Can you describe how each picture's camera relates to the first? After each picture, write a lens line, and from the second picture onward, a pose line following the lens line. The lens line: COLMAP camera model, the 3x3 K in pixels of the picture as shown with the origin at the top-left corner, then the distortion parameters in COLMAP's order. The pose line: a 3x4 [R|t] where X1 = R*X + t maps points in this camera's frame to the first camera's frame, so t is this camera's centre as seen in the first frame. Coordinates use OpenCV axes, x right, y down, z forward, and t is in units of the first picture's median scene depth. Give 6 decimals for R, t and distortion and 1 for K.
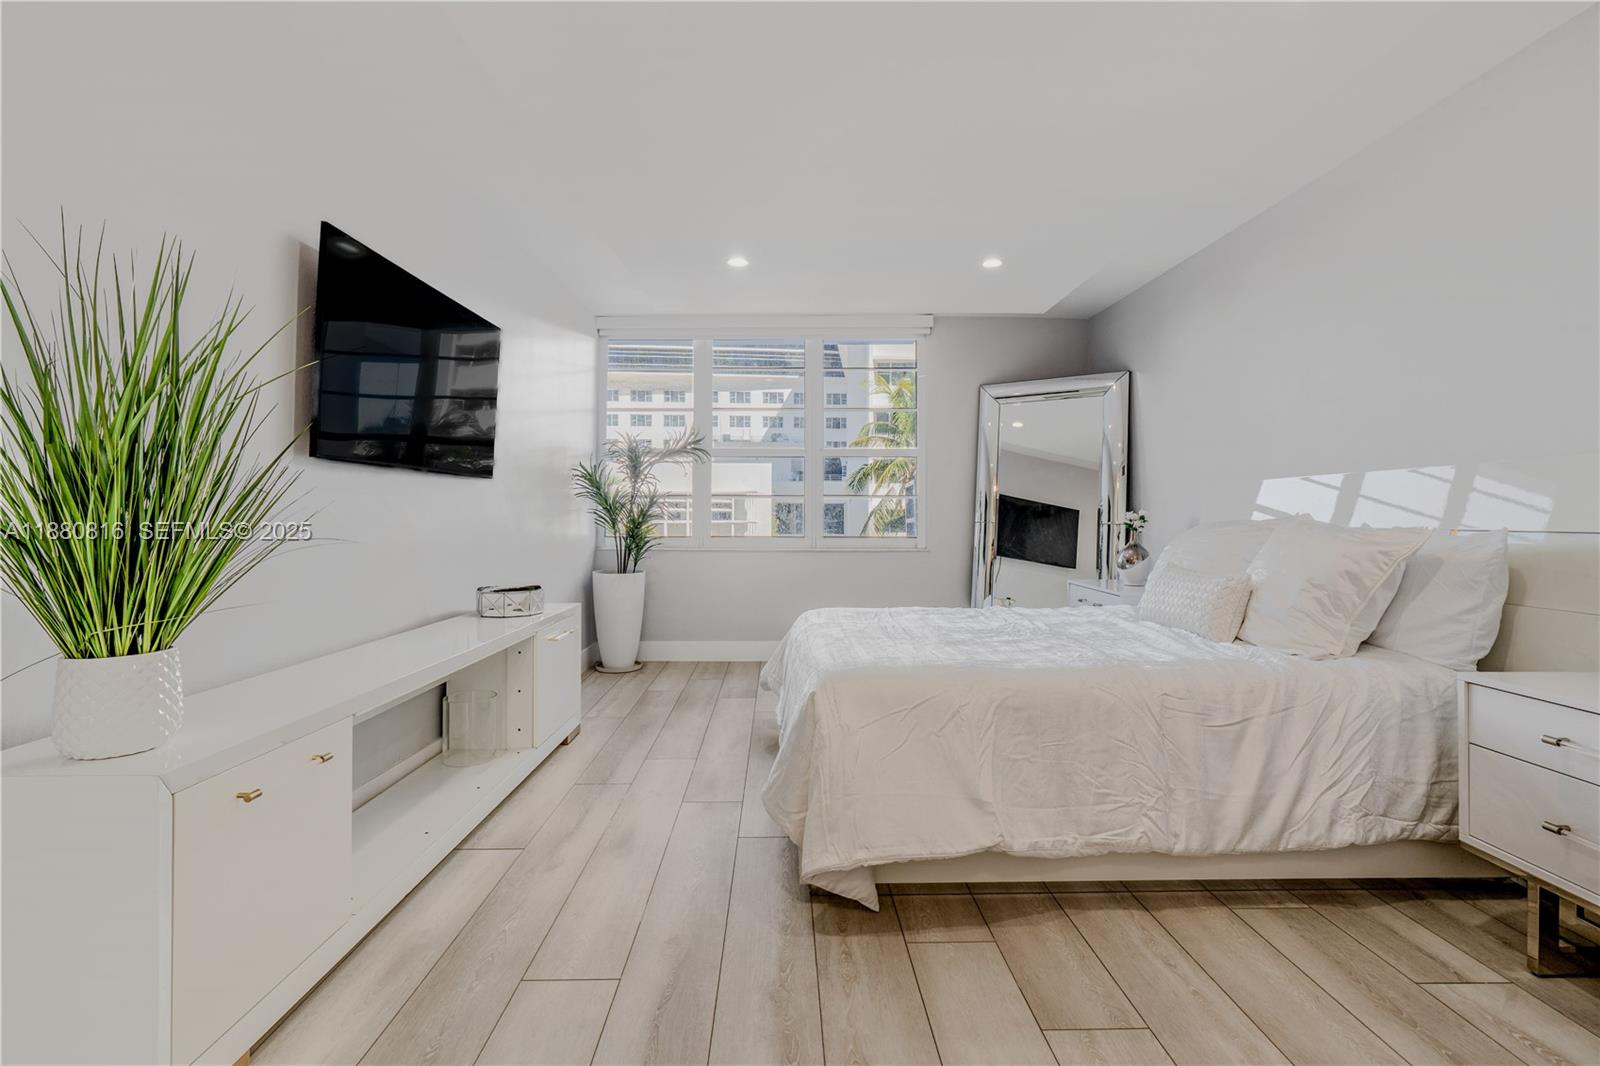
lens RADIAL K [[716.8, 0, 790.3], [0, 716.8, 522.6], [0, 0, 1]] dist [-0.005772, 0.000000]
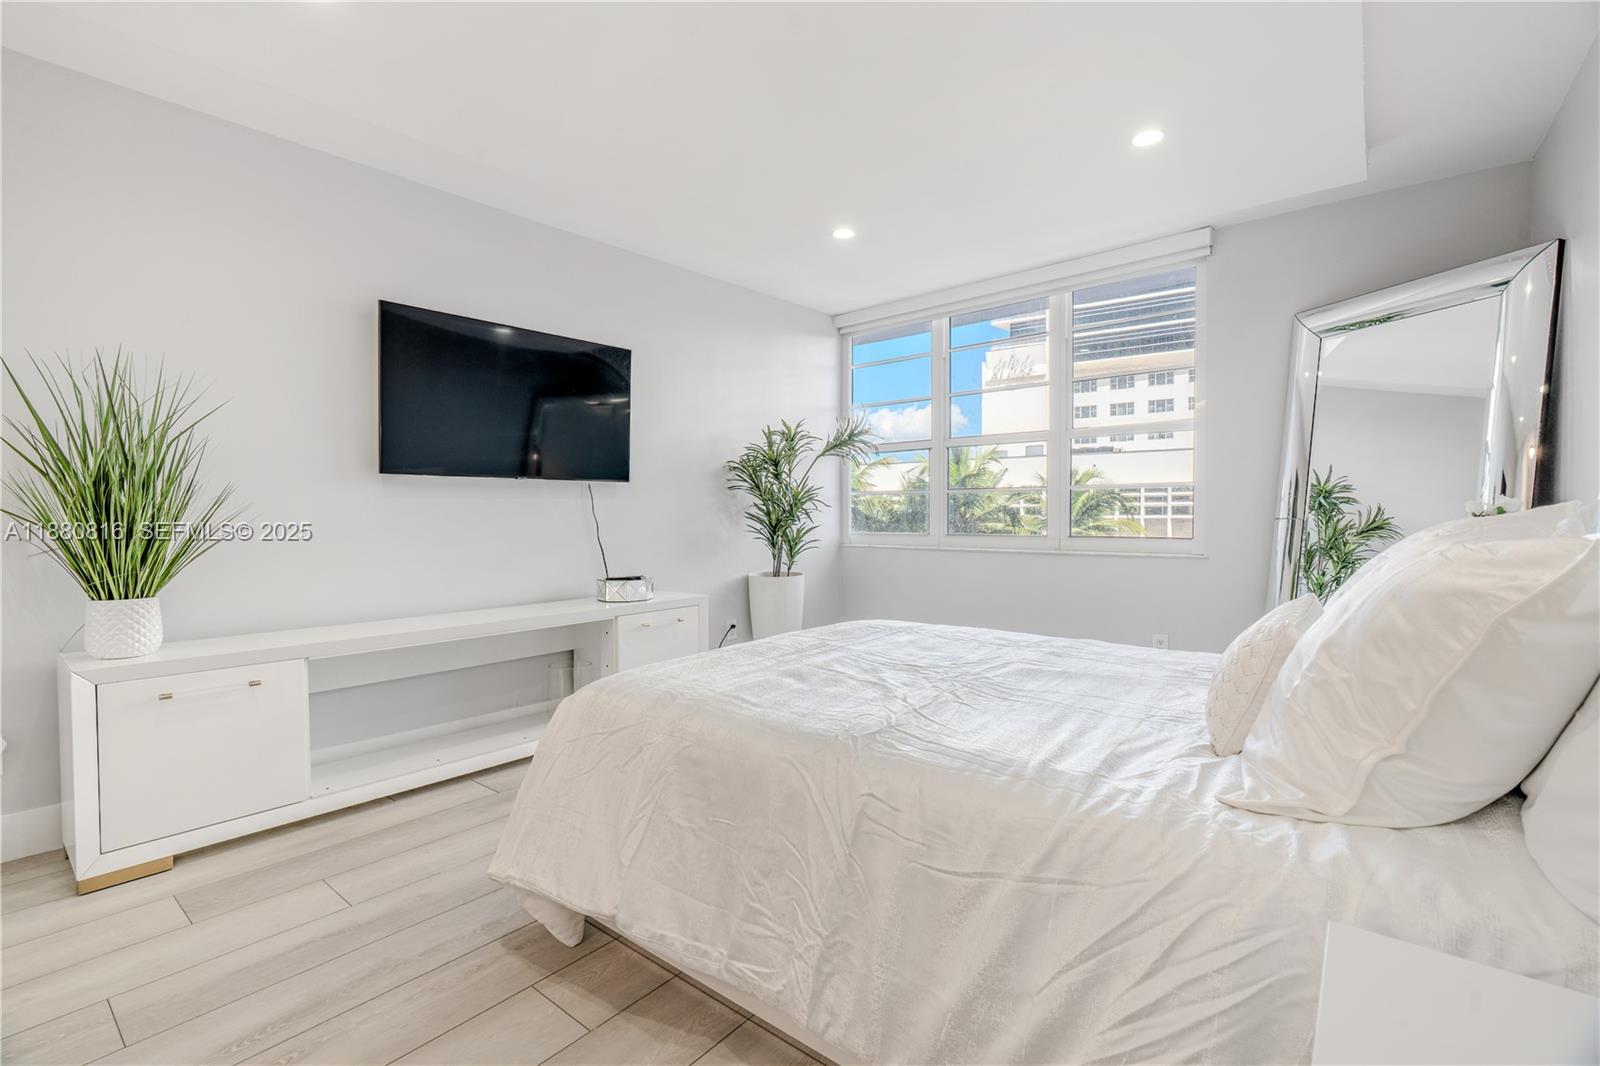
lens RADIAL K [[704.8, 0, 797.1], [0, 704.8, 547.9], [0, 0, 1]] dist [-0.024083, -0.000002]
pose [[0.766794, 0.021601, -0.641530, 0.837787], [0.004344, 0.999236, 0.038838, 0.002865], [0.641879, -0.032568, 0.766114, 0.484665]]
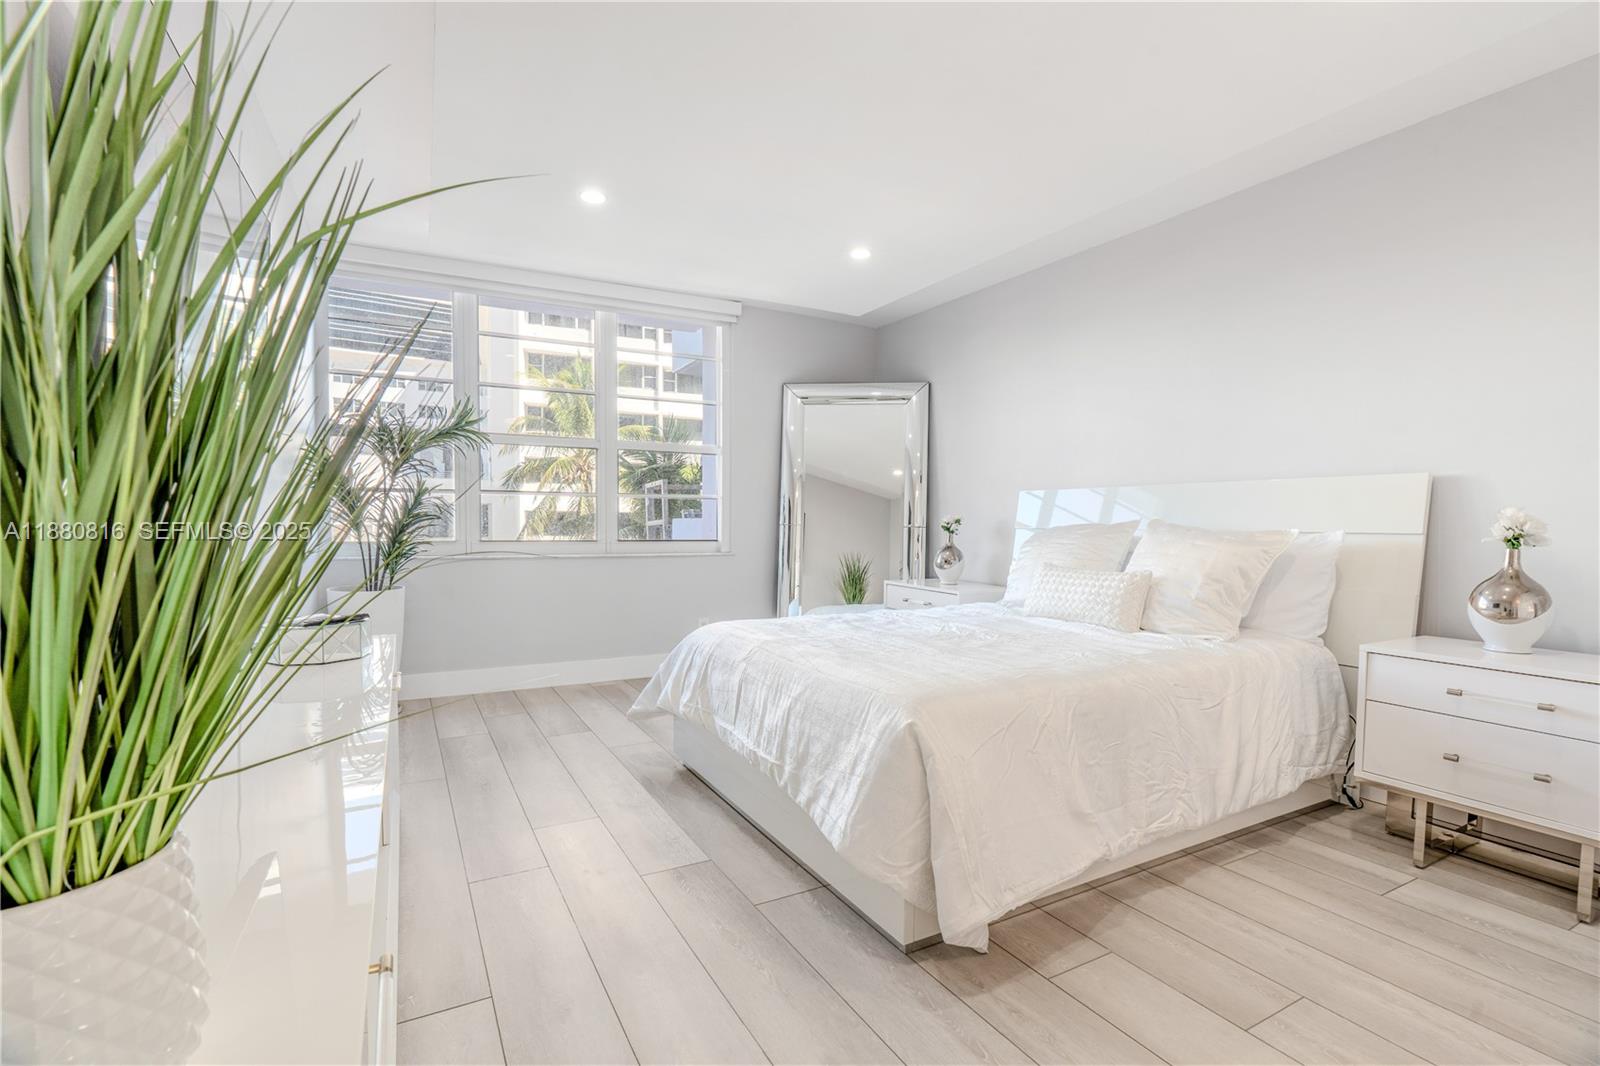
lens RADIAL K [[712.8, 0, 778.1], [0, 712.8, 572.8], [0, 0, 1]] dist [-0.009522, 0.000277]
pose [[0.888786, -0.025980, 0.457586, -0.478993], [-0.004210, 0.997887, 0.064834, 0.004812], [-0.458303, -0.059550, 0.886799, 0.327064]]
